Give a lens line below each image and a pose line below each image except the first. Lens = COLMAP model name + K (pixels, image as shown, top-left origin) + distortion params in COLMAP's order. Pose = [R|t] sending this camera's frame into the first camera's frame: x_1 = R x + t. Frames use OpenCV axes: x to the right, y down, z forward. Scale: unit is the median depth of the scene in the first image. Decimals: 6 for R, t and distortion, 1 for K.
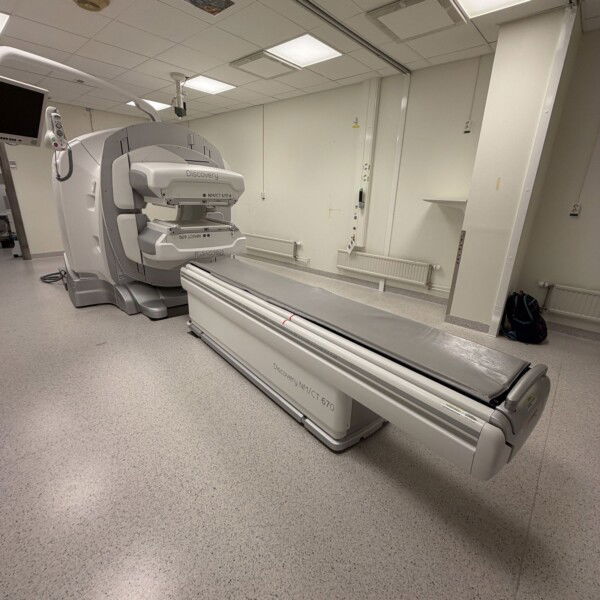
lens RADIAL K [[326.5, 0, 303.2], [0, 326.5, 308.9], [0, 0, 1]] dist [-0.000489, -0.000907]
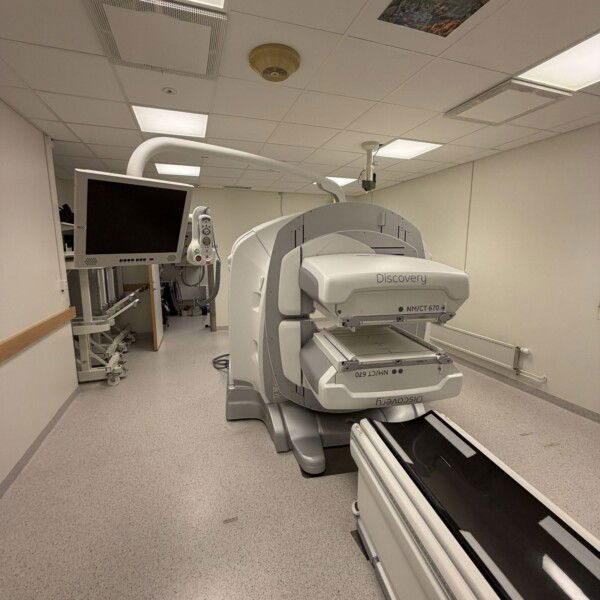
lens RADIAL K [[326.5, 0, 303.2], [0, 326.5, 308.9], [0, 0, 1]] dist [-0.000489, -0.000907]
pose [[0.882425, 0.047475, -0.468051, -0.154340], [-0.123030, 0.983560, -0.132186, -0.212878], [0.454081, 0.174228, 0.873759, 0.331393]]
